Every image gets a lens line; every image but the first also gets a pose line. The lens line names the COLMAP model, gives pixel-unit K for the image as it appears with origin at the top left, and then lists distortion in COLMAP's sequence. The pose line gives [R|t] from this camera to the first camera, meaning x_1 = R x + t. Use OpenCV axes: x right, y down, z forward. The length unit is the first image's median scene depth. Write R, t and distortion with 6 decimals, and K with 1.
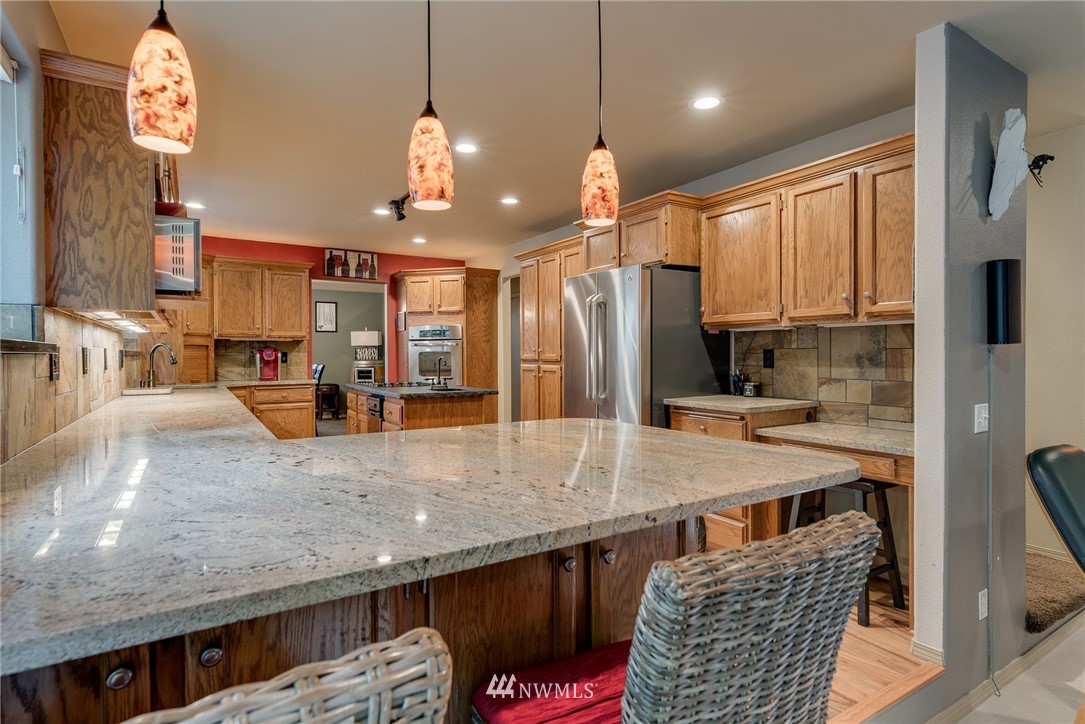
lens RADIAL K [[559.9, 0, 543.5], [0, 559.9, 357.6], [0, 0, 1]] dist [0.005080, 0.000111]
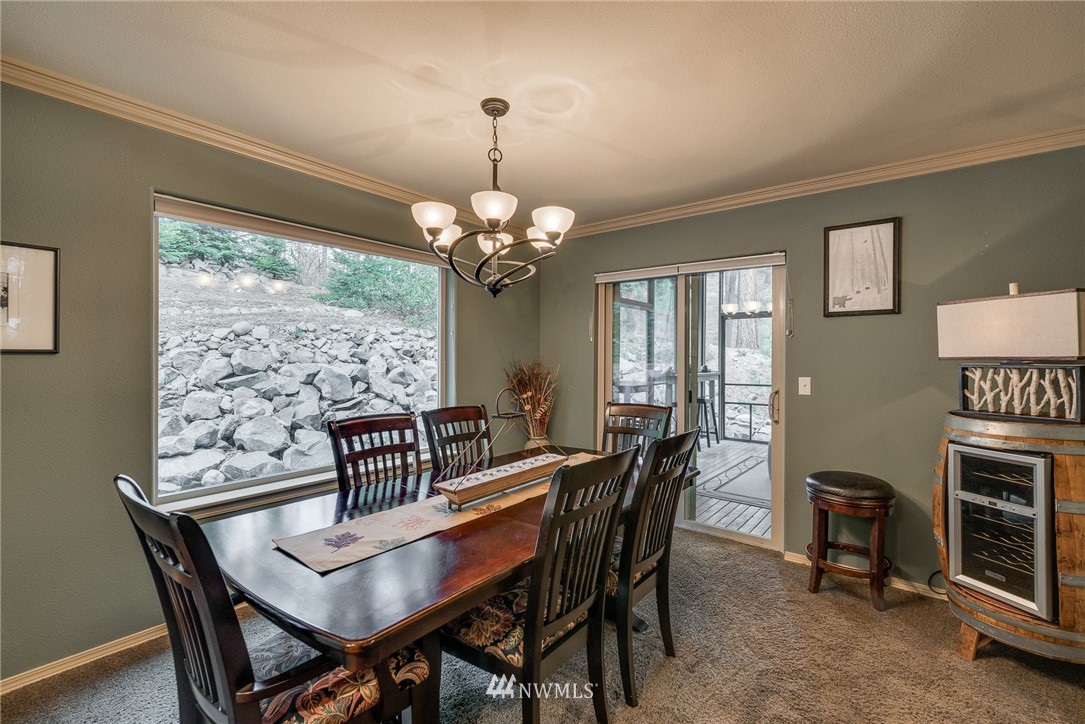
lens RADIAL K [[470.9, 0, 543.1], [0, 470.9, 359.9], [0, 0, 1]] dist [0.019527, -0.000066]
pose [[0.322697, 0.017603, -0.946339, -0.284797], [-0.007242, 0.999844, 0.016129, -0.034777], [0.946475, 0.001649, 0.322774, 1.139881]]
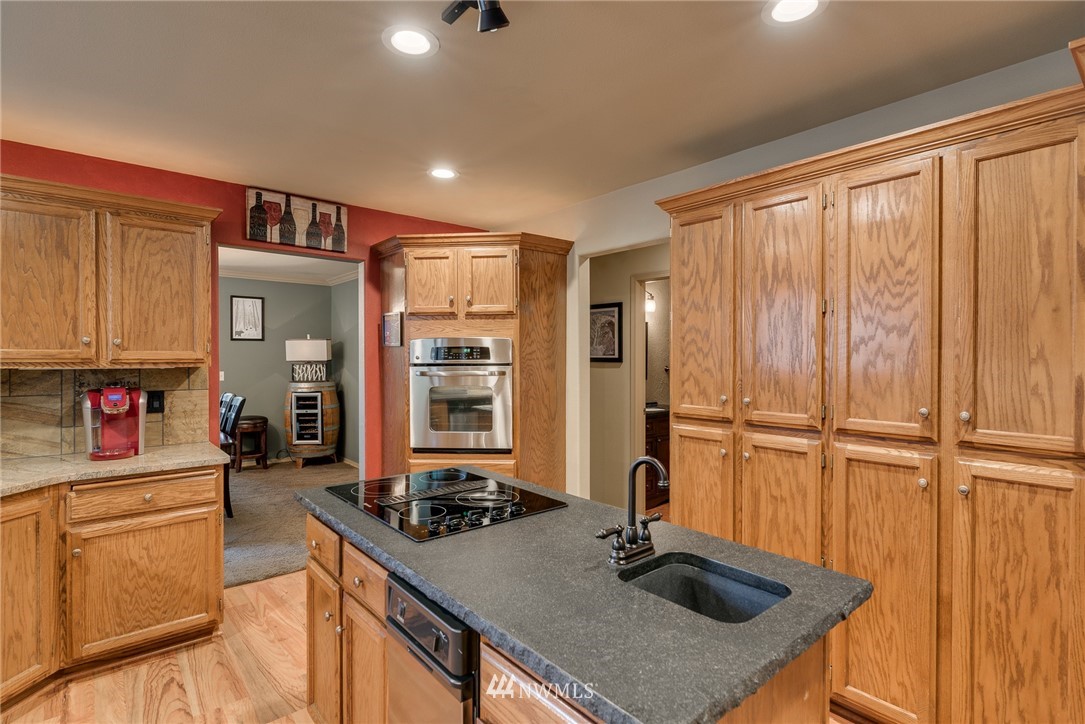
lens RADIAL K [[527.5, 0, 540.8], [0, 527.5, 362.6], [0, 0, 1]] dist [-0.003282, -0.000461]
pose [[0.990378, 0.004165, 0.138323, -0.187592], [-0.004991, 0.999972, 0.005619, -0.037216], [-0.138295, -0.006255, 0.990371, 0.480619]]
